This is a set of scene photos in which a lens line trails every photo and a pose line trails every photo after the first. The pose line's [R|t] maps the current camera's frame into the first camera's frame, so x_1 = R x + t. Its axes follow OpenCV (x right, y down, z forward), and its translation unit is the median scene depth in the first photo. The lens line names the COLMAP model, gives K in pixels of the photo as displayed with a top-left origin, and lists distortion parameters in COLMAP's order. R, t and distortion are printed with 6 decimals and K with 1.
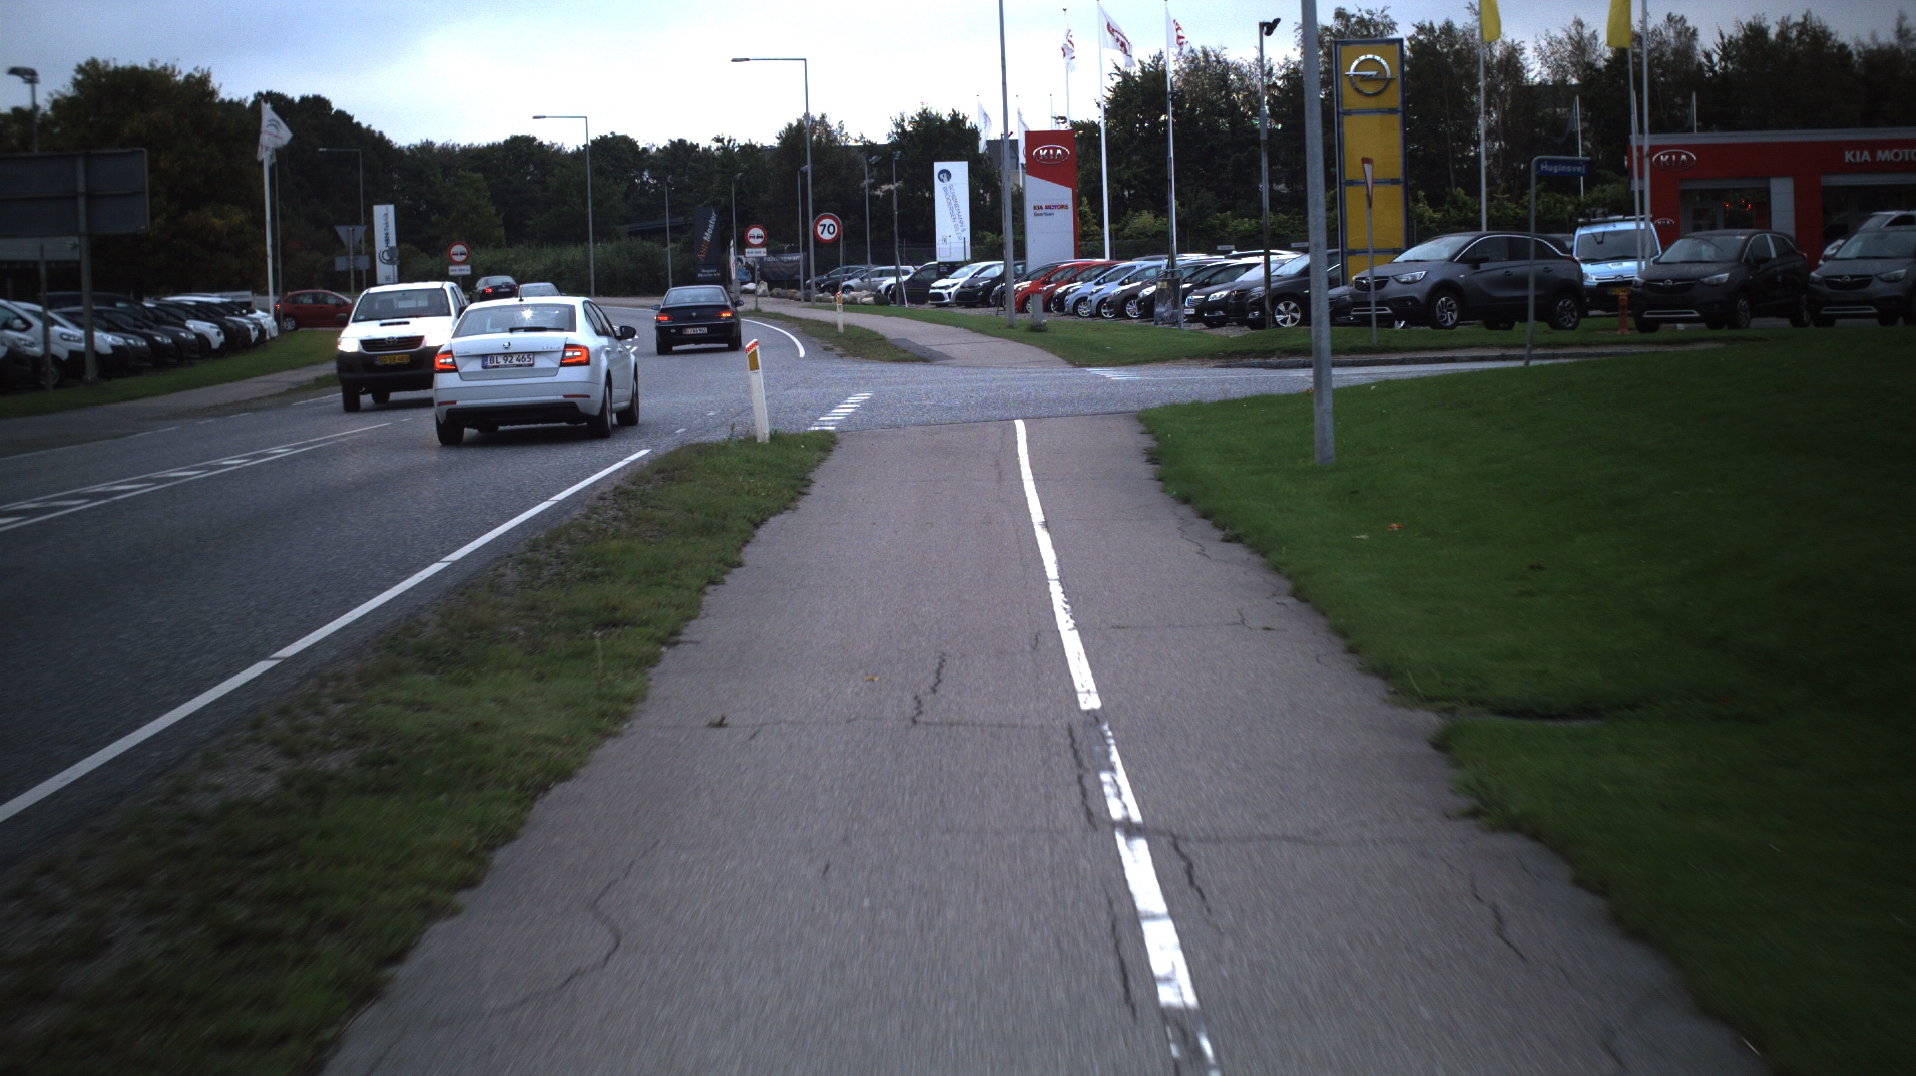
lens RADIAL K [[3696.3, 0, 958.0], [0, 3696.3, 538.0], [0, 0, 1]] dist [-0.221588, 0.181034]
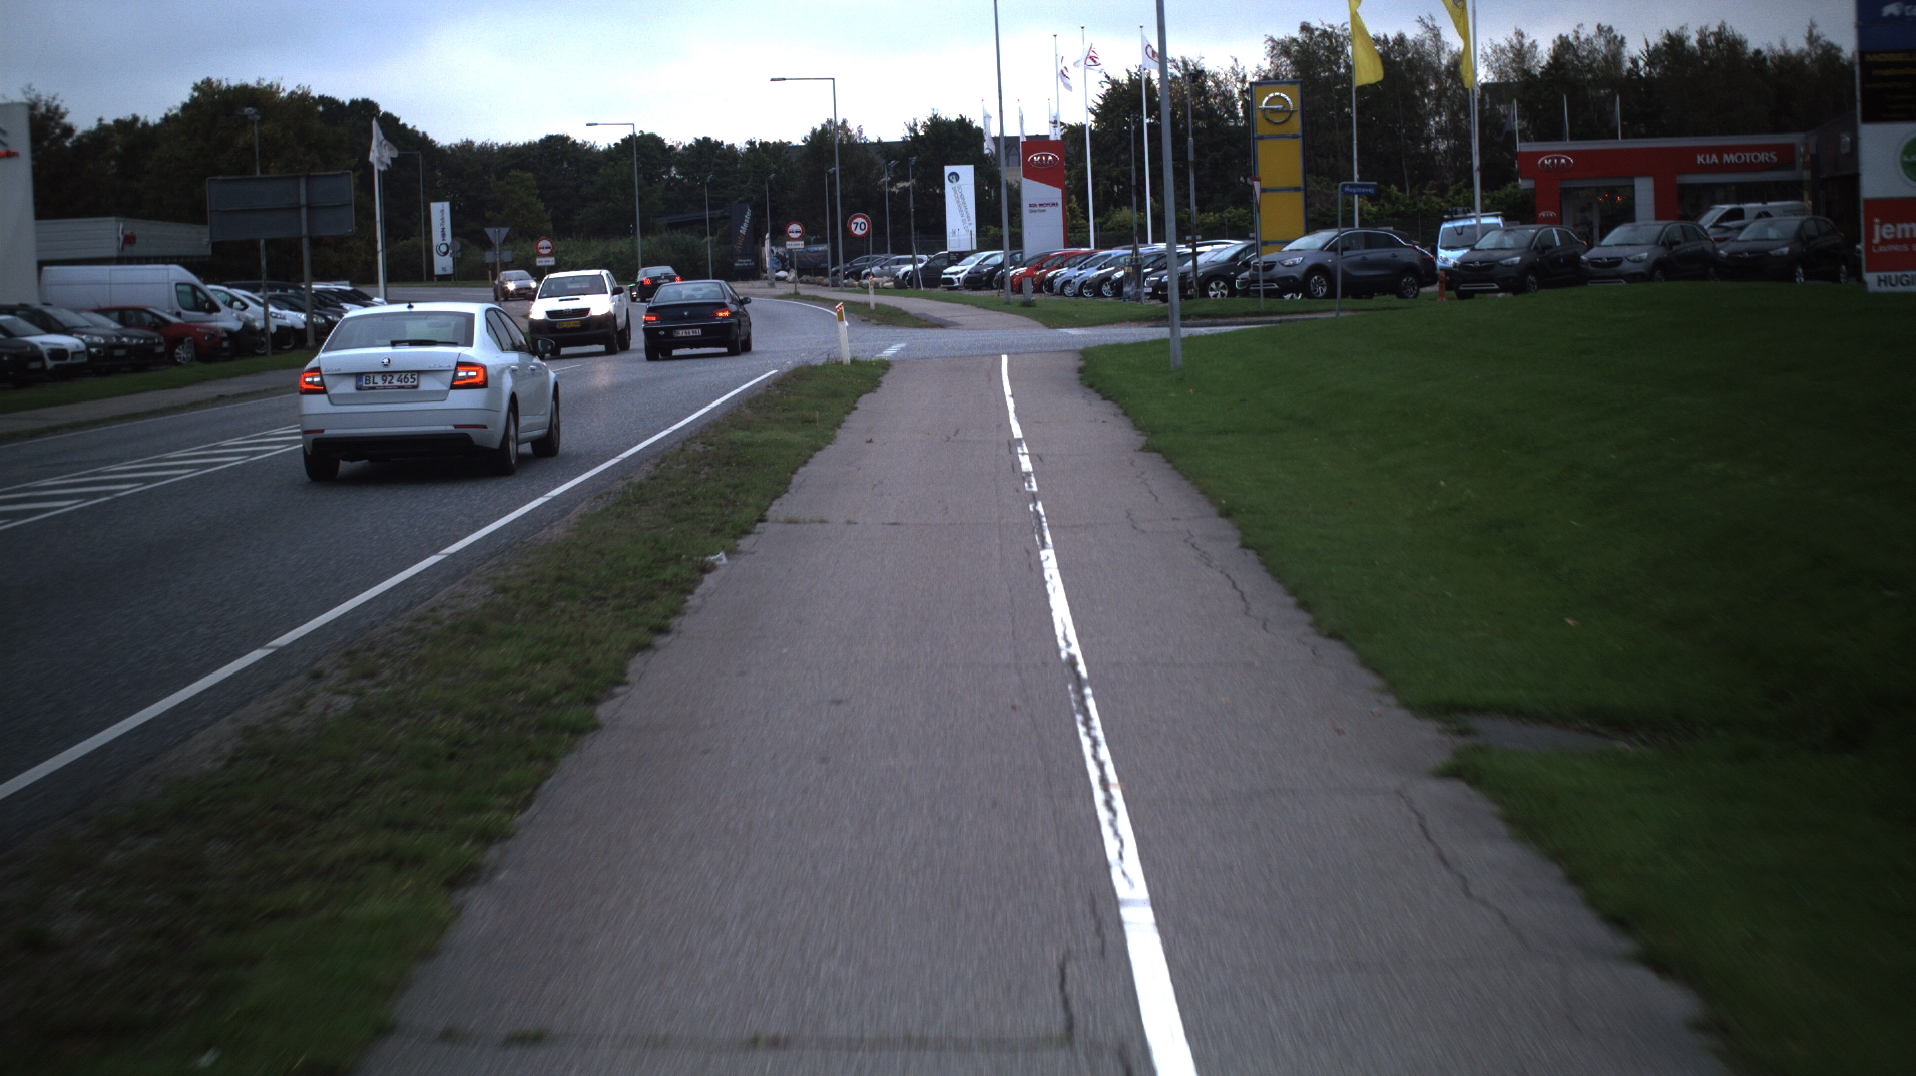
lens RADIAL K [[4803.2, 0, 958.0], [0, 4803.2, 538.0], [0, 0, 1]] dist [-0.308342, -0.696597]
pose [[0.999972, -0.007056, -0.002468, 0.000699], [0.007021, 0.999881, -0.013709, 0.037880], [0.002565, 0.013691, 0.999903, -0.533785]]
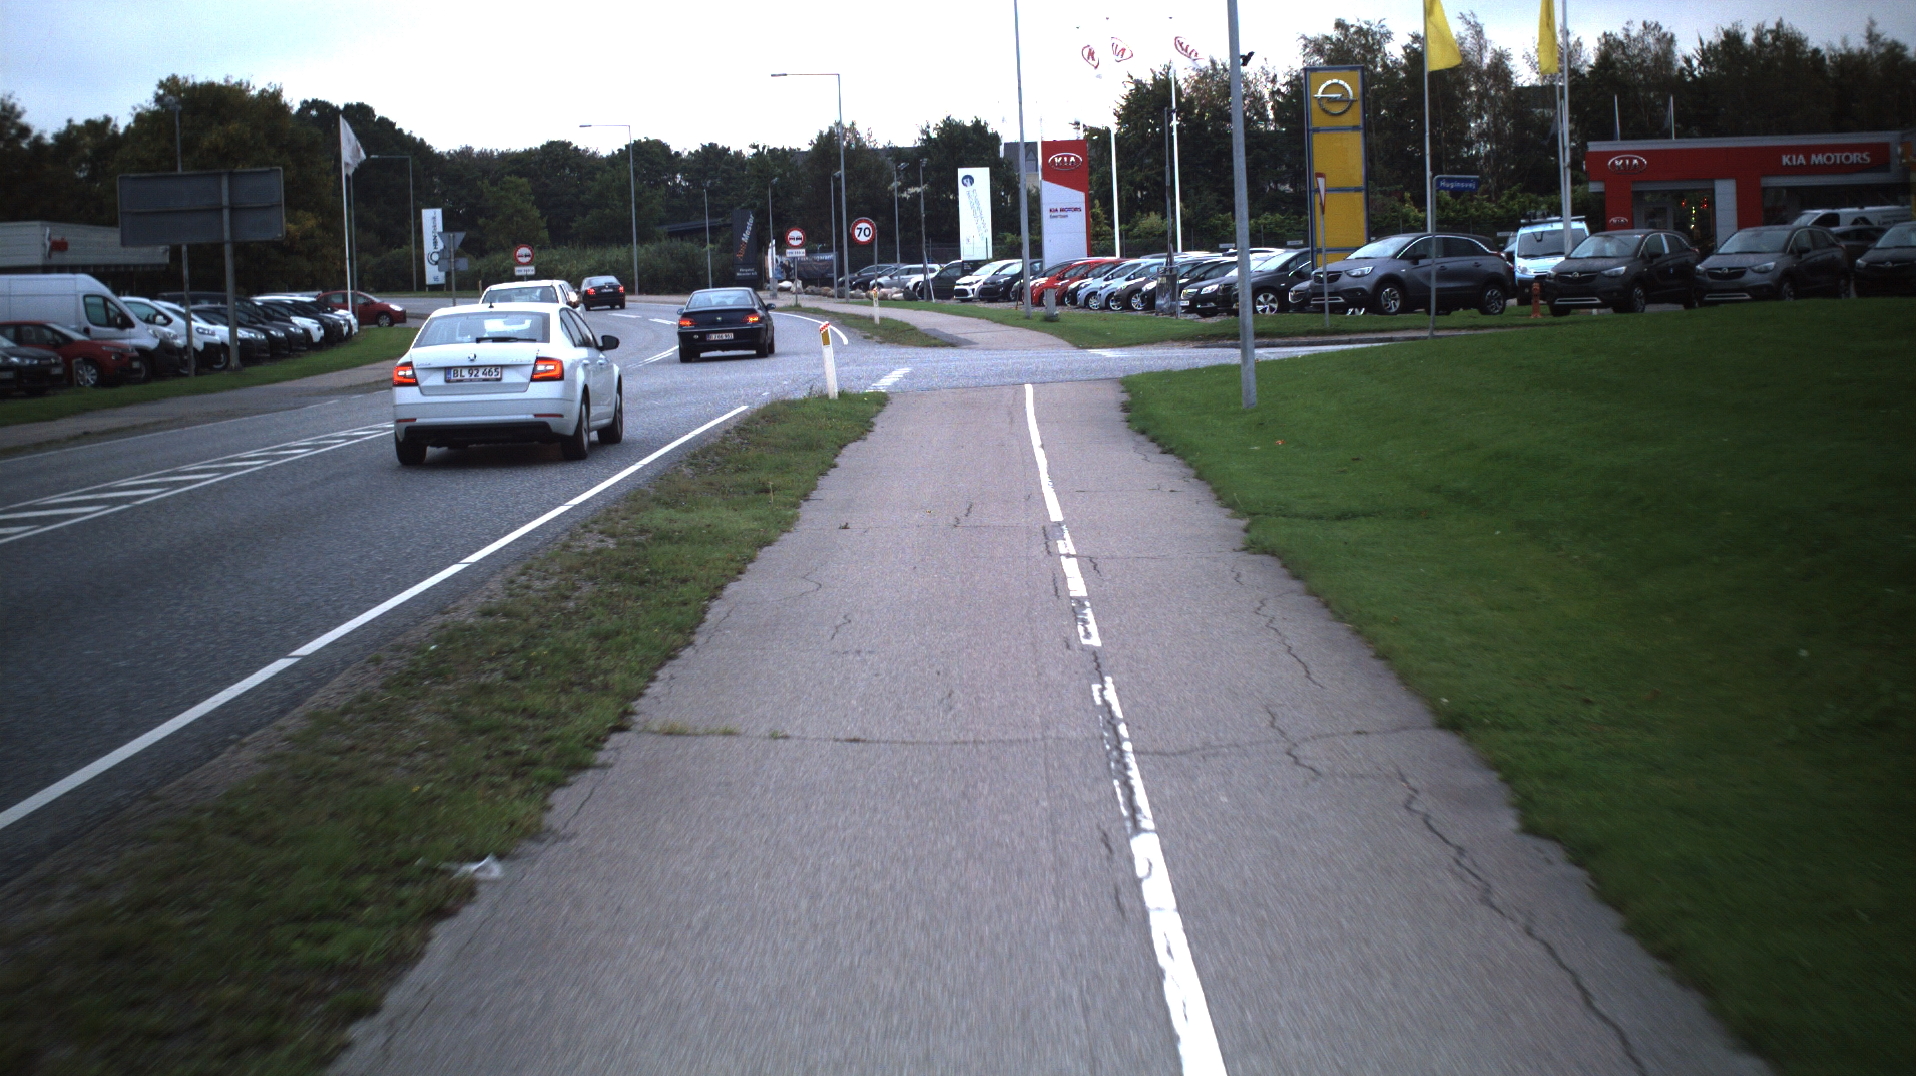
lens RADIAL K [[4174.1, 0, 958.0], [0, 4174.1, 538.0], [0, 0, 1]] dist [-0.253845, 0.004411]
pose [[0.999965, -0.005853, -0.006056, 0.000295], [0.005807, 0.999954, -0.007639, 0.016580], [0.006100, 0.007603, 0.999952, -0.231248]]
